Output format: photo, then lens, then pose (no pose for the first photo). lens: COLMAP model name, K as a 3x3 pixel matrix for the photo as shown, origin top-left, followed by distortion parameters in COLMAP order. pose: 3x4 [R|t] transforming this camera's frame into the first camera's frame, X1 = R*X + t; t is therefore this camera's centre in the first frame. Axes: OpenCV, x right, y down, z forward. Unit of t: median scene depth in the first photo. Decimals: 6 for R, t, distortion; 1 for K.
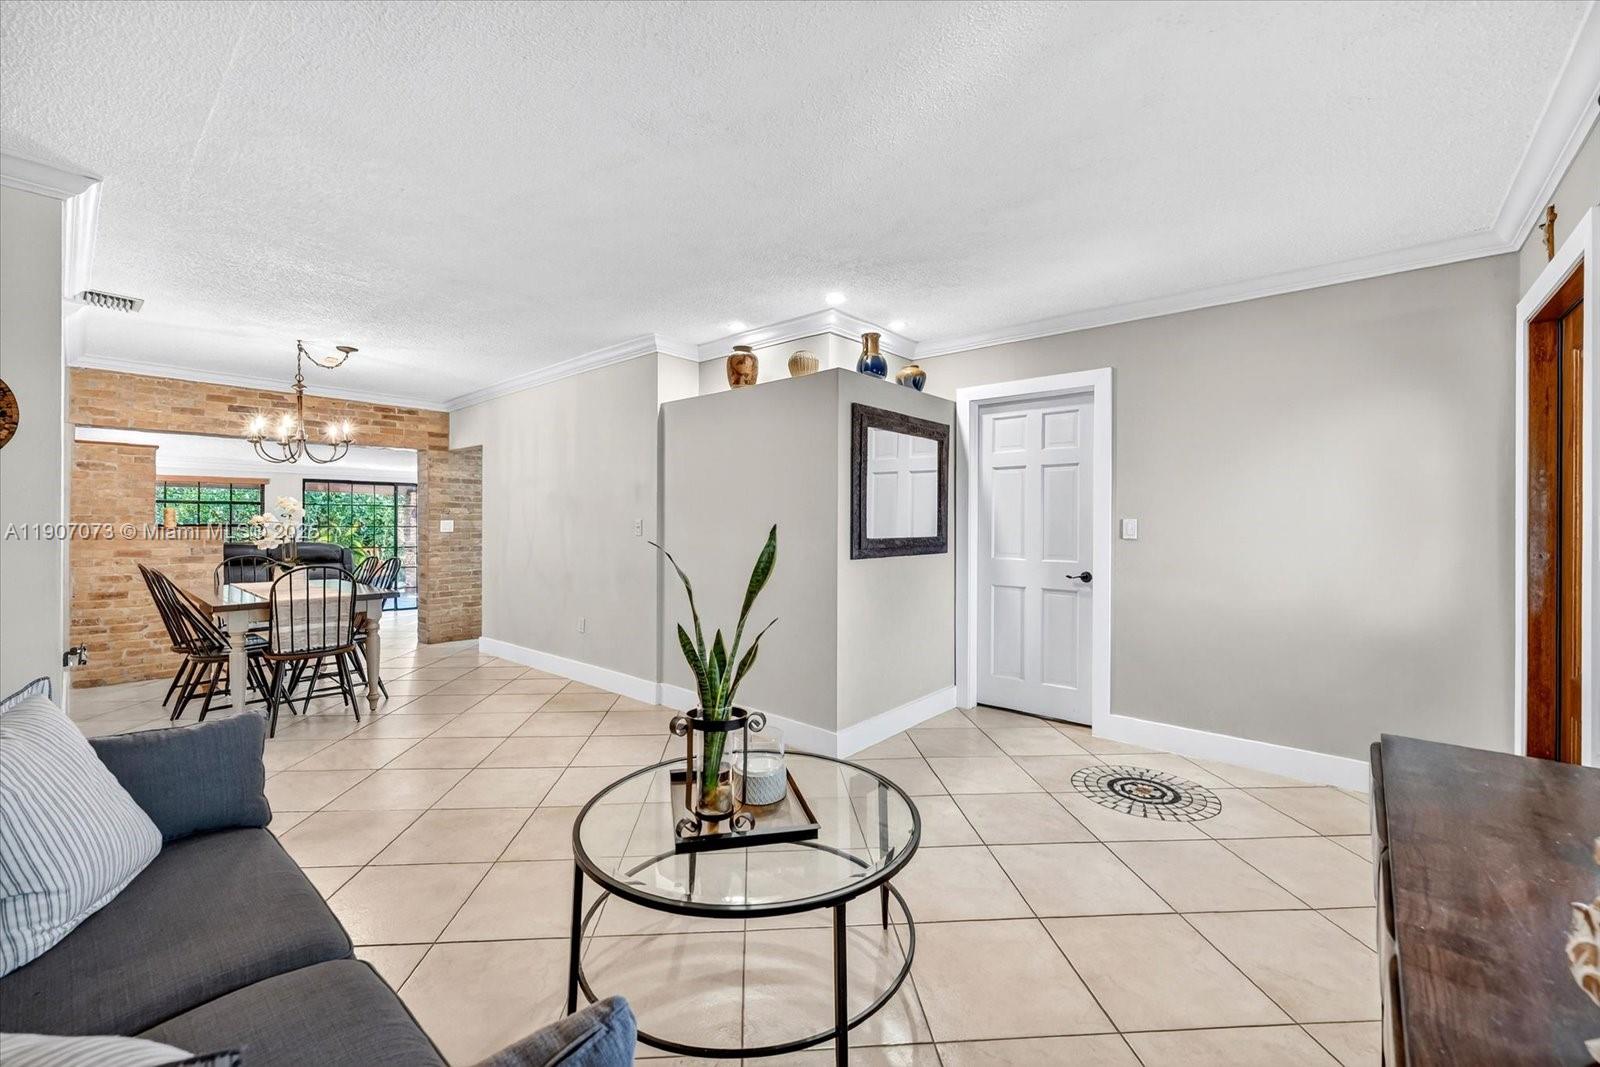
lens RADIAL K [[652.0, 0, 800.1], [0, 652.0, 520.1], [0, 0, 1]] dist [0.001983, 0.000074]
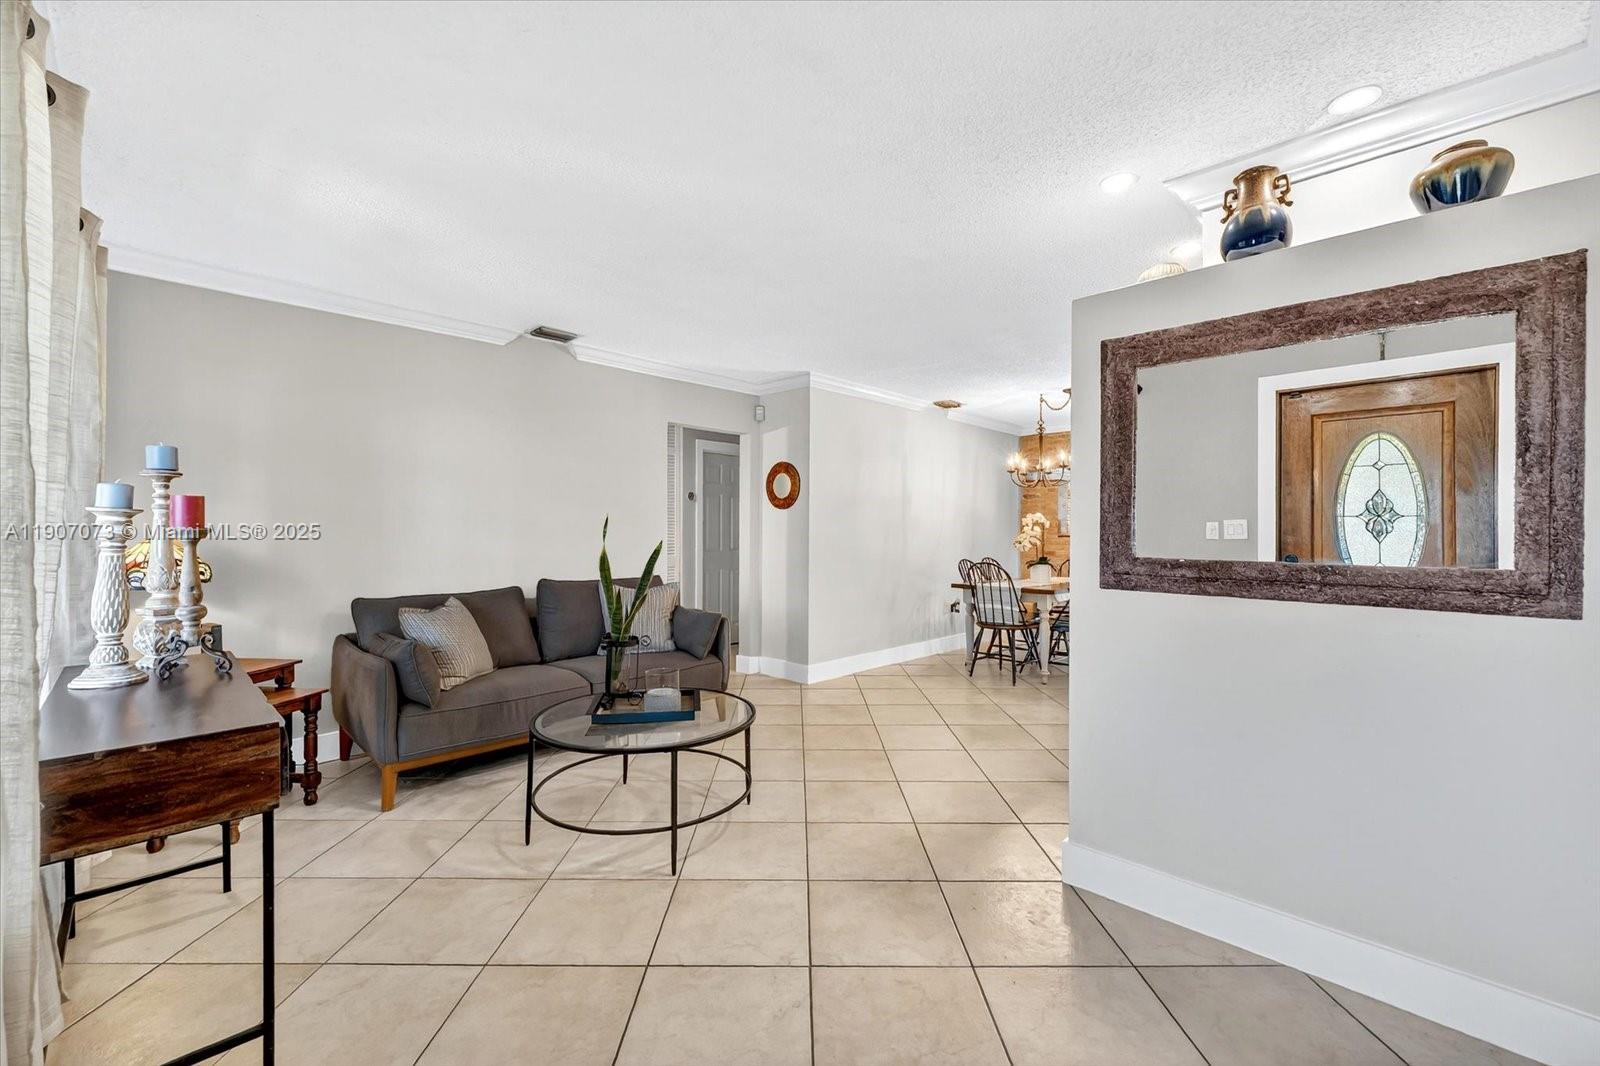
lens RADIAL K [[644.7, 0, 800.1], [0, 644.7, 535.5], [0, 0, 1]] dist [-0.004642, -0.000427]
pose [[-0.061741, 0.005355, -0.998078, 0.693320], [-0.000633, 0.999985, 0.005404, 0.005540], [0.998092, 0.000966, -0.061737, 0.710944]]
